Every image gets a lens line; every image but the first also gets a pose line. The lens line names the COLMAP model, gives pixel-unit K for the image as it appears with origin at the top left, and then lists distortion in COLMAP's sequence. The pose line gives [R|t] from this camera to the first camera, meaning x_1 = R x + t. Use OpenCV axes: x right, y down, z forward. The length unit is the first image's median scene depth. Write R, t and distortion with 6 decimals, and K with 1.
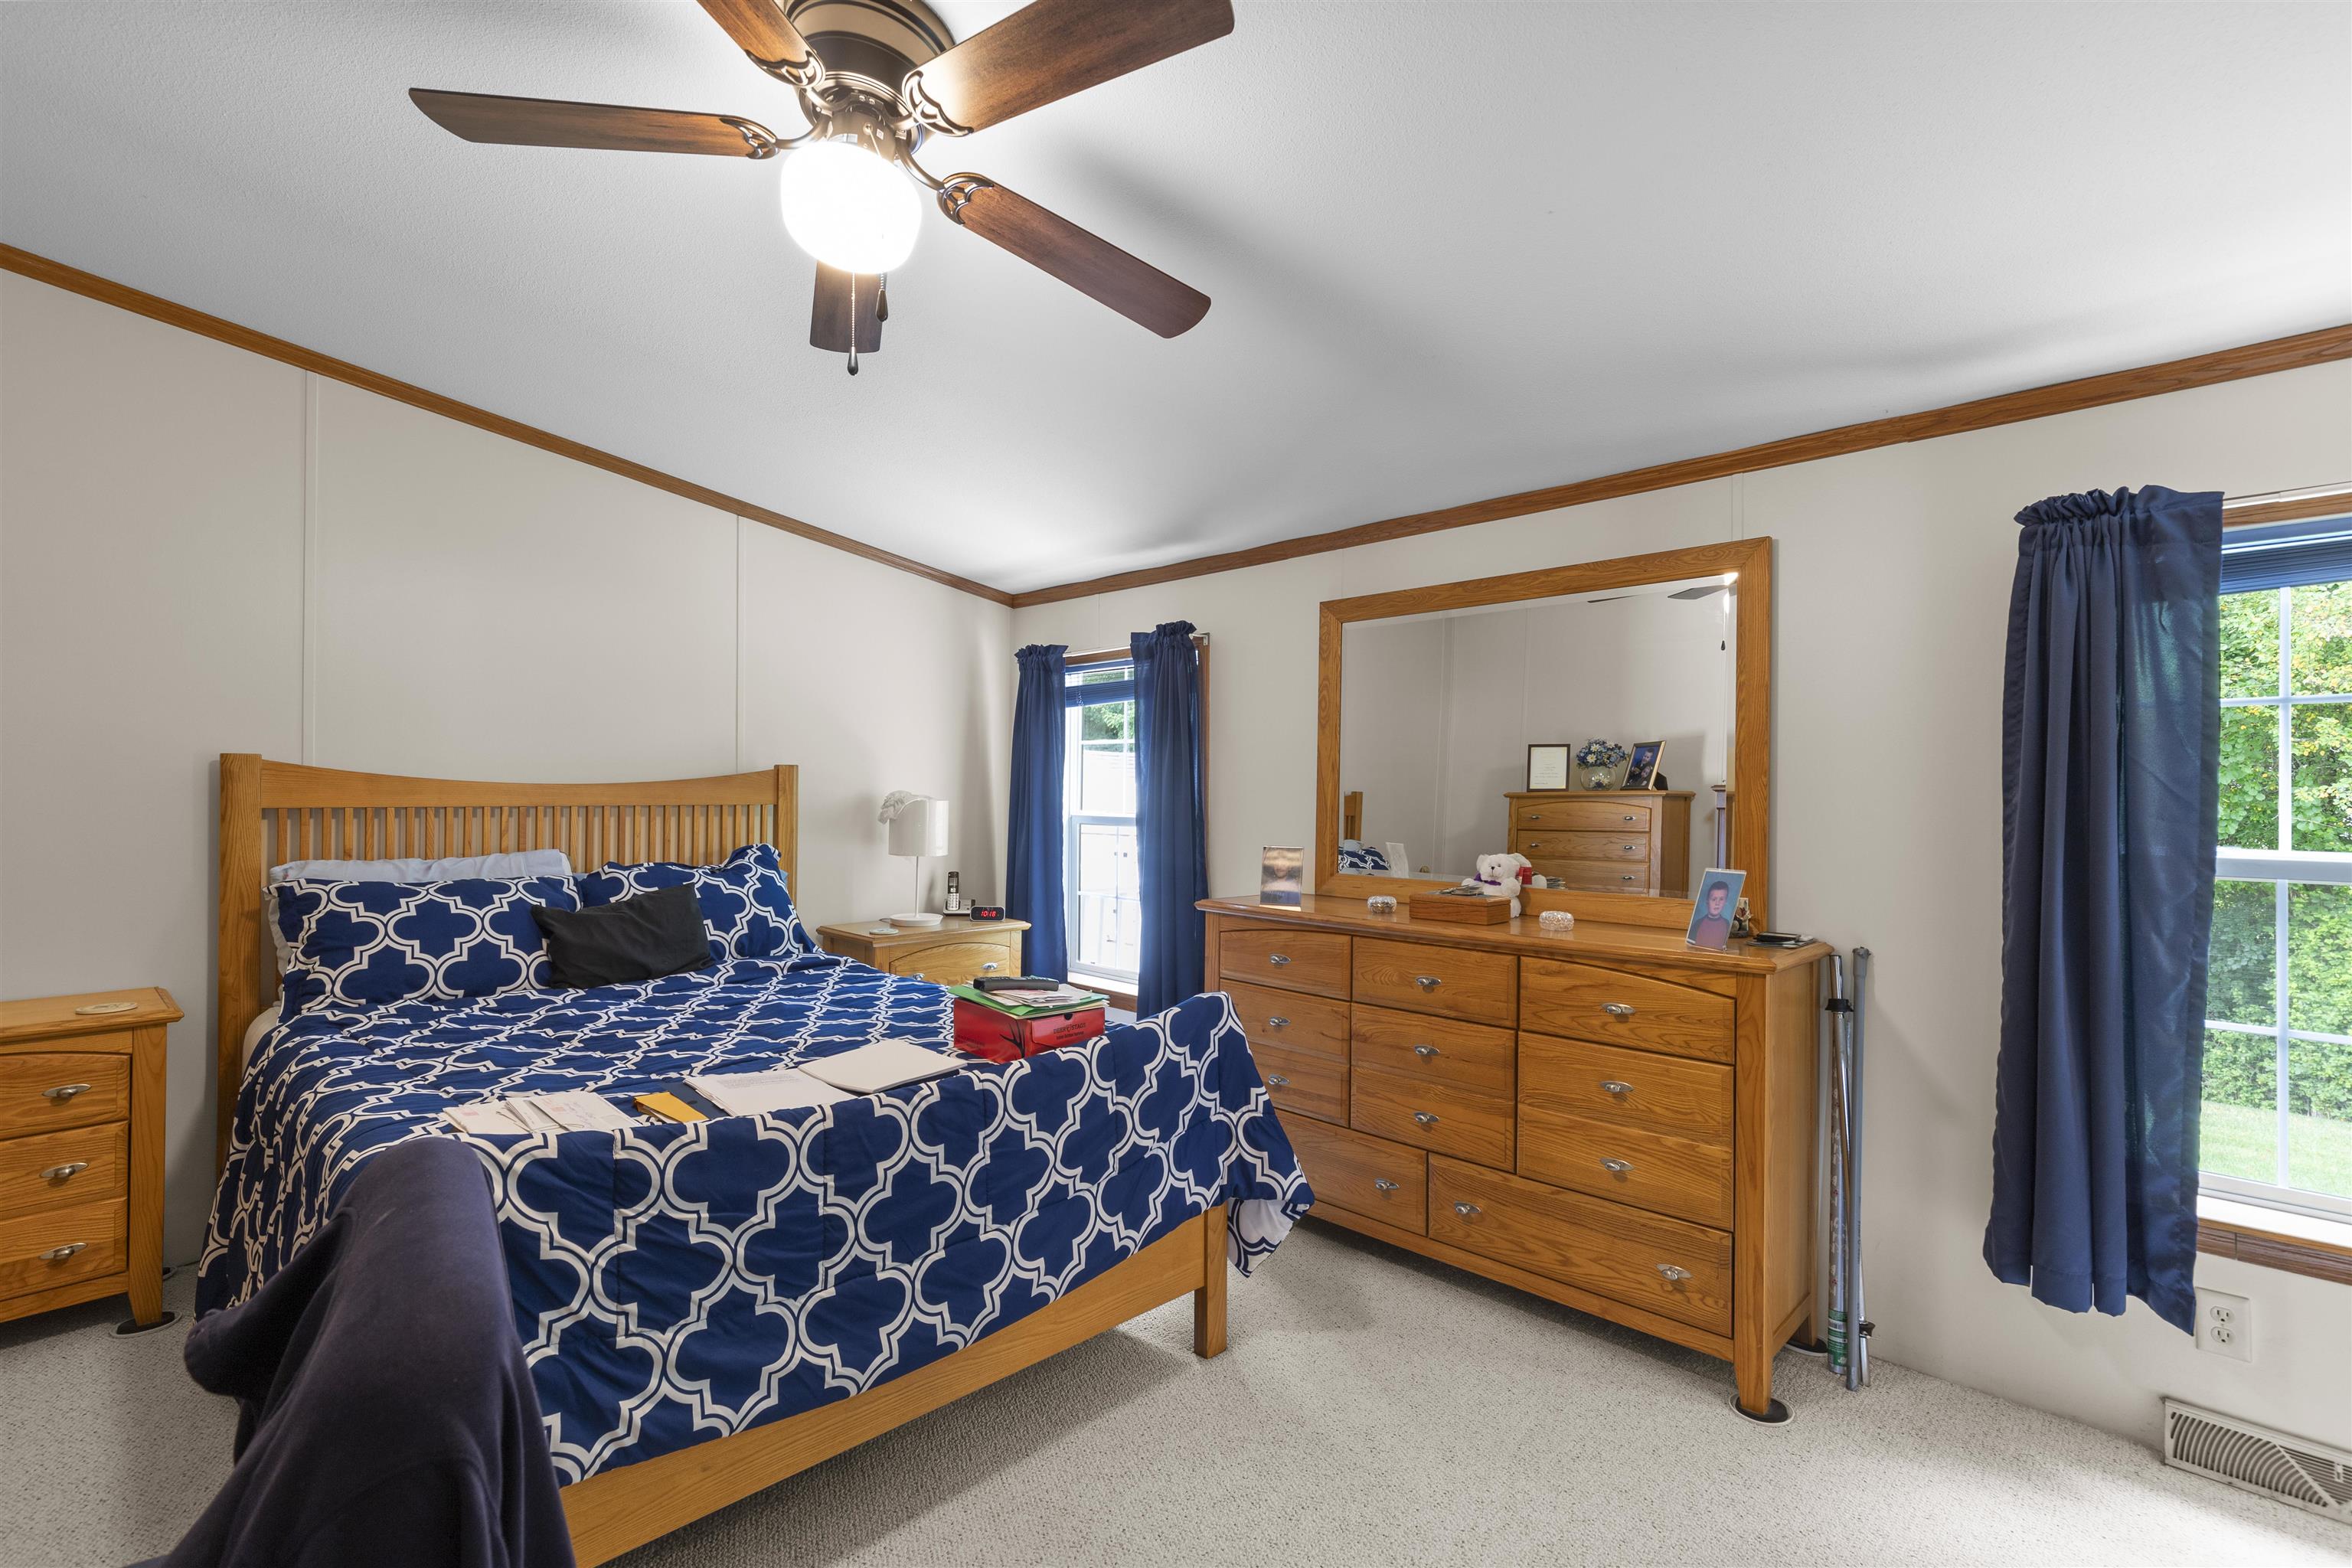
lens RADIAL K [[1070.6, 0, 1183.1], [0, 1070.6, 790.2], [0, 0, 1]] dist [0.011605, -0.001598]
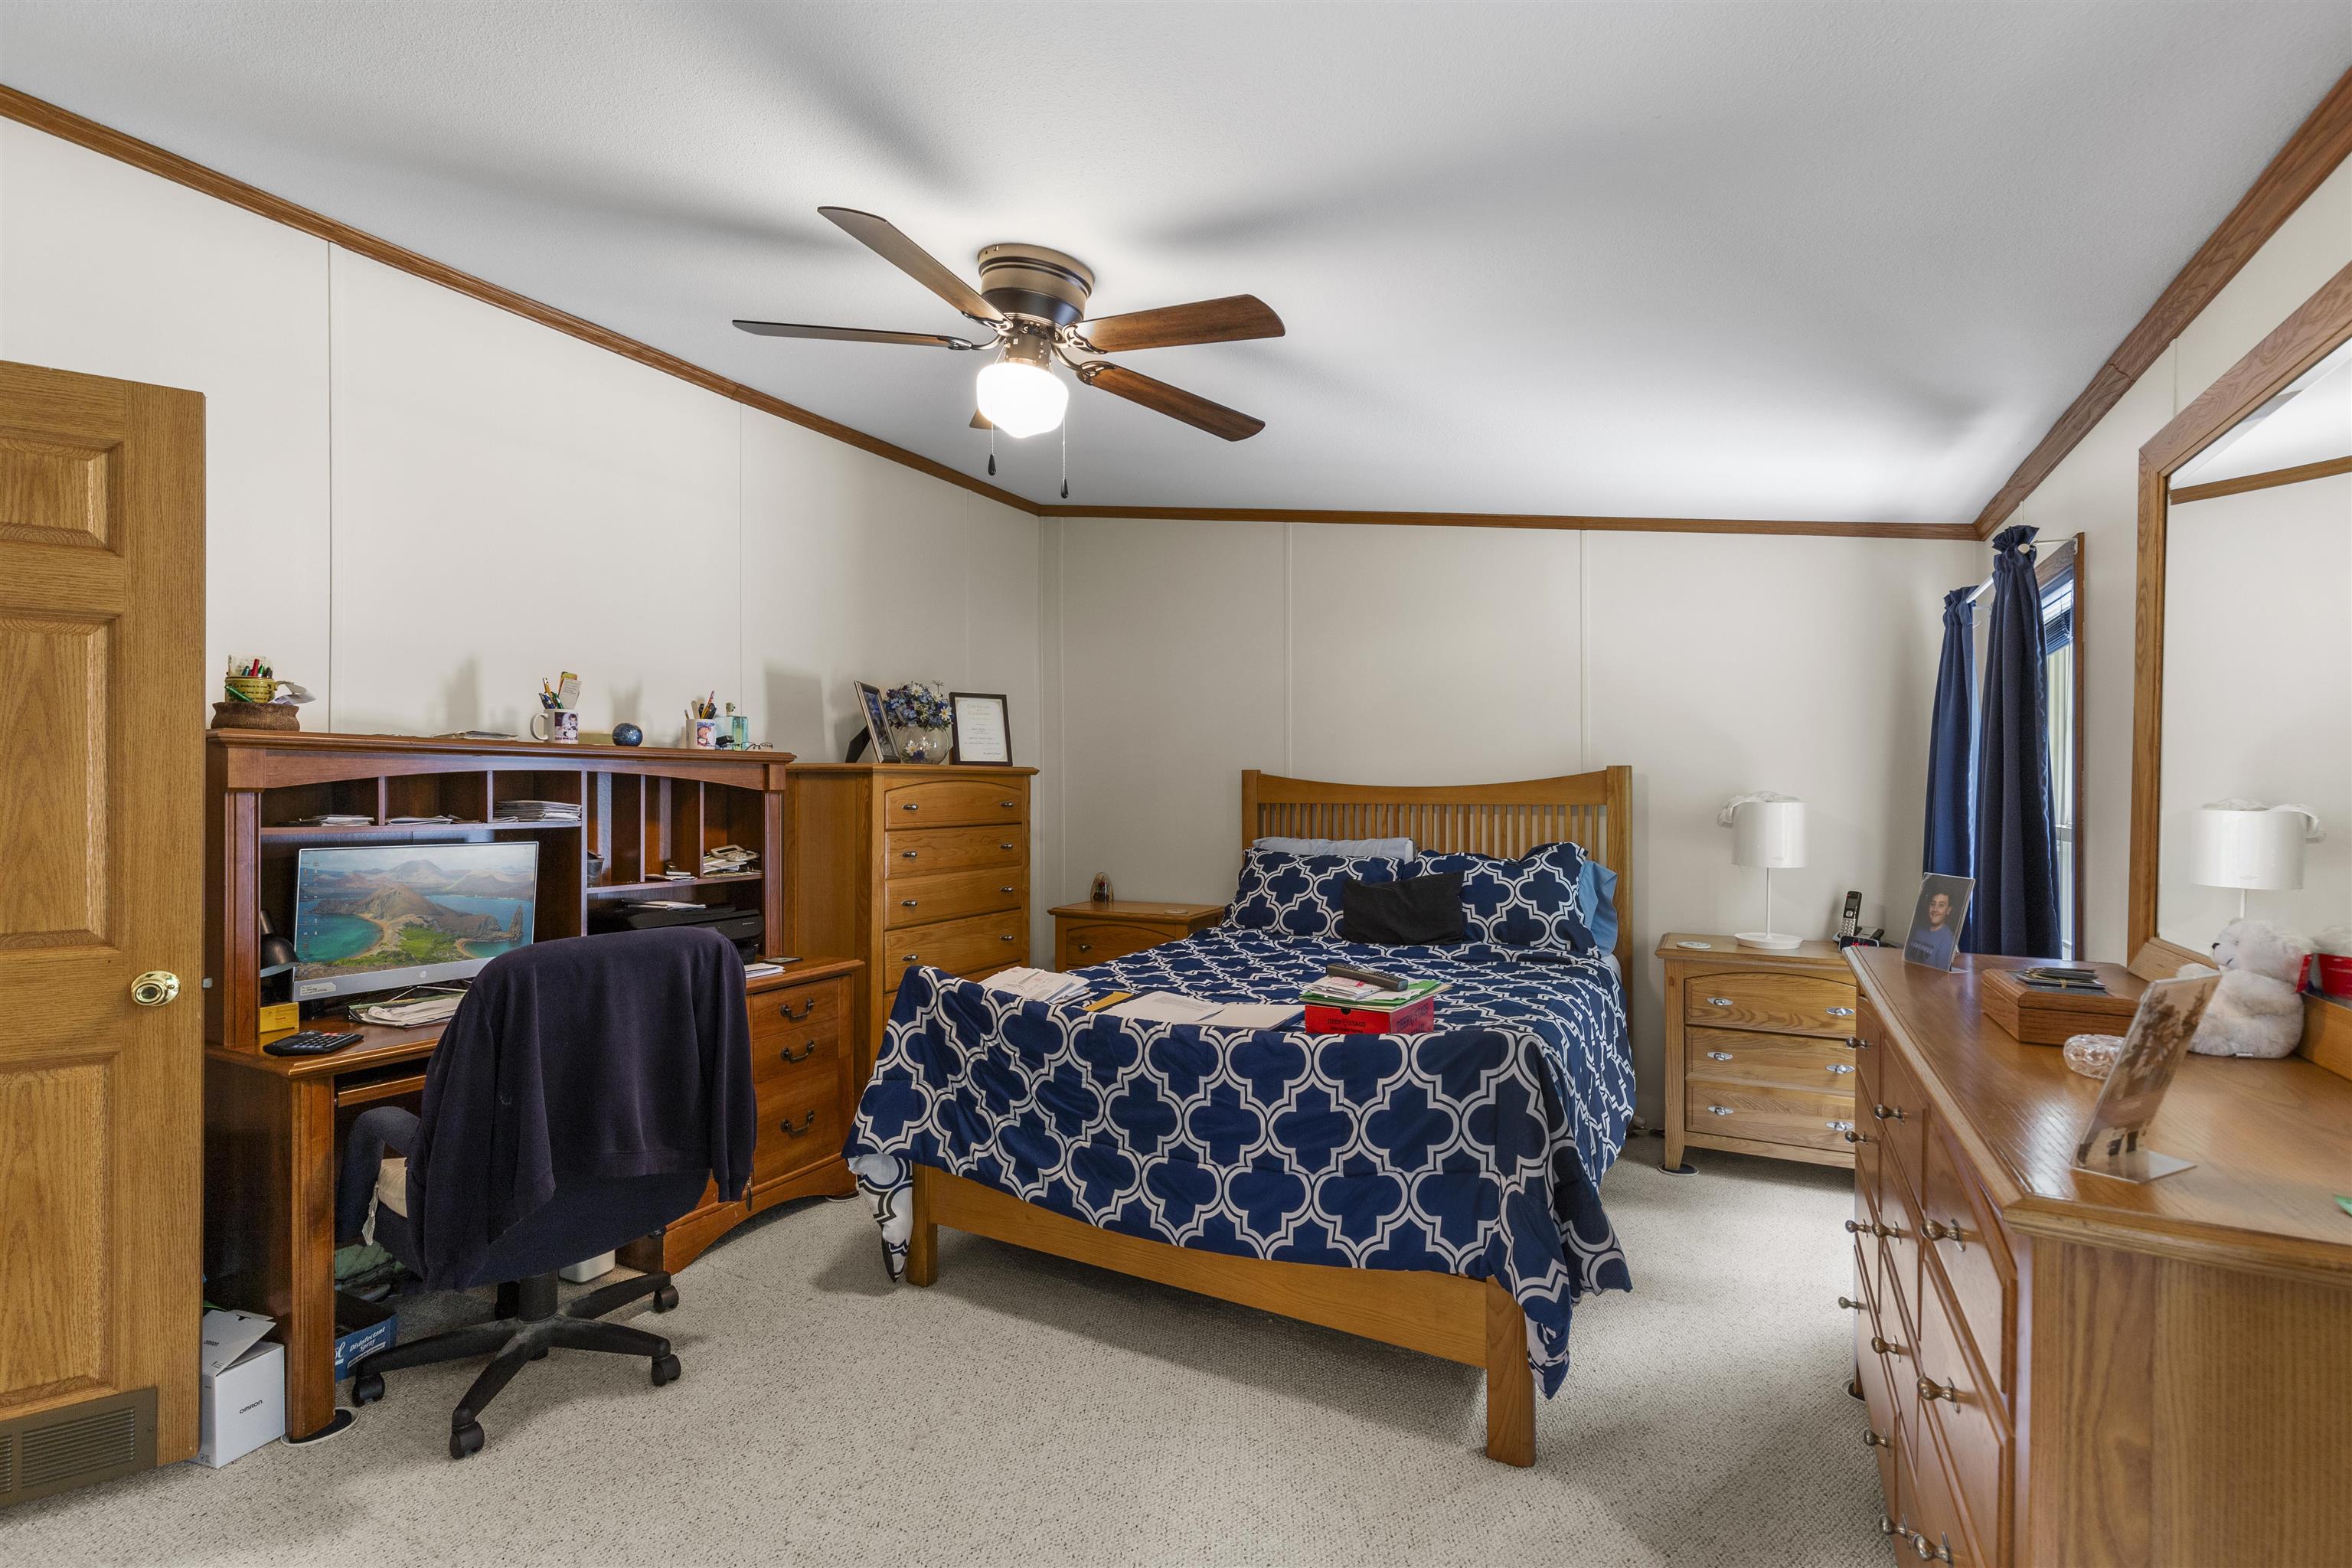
lens RADIAL K [[1070.6, 0, 1178.8], [0, 1070.6, 794.6], [0, 0, 1]] dist [0.011605, -0.001598]
pose [[0.274419, -0.000891, -0.961610, 0.876282], [0.001391, 0.999999, -0.000529, 0.006308], [0.961609, -0.001193, 0.274420, 0.602639]]
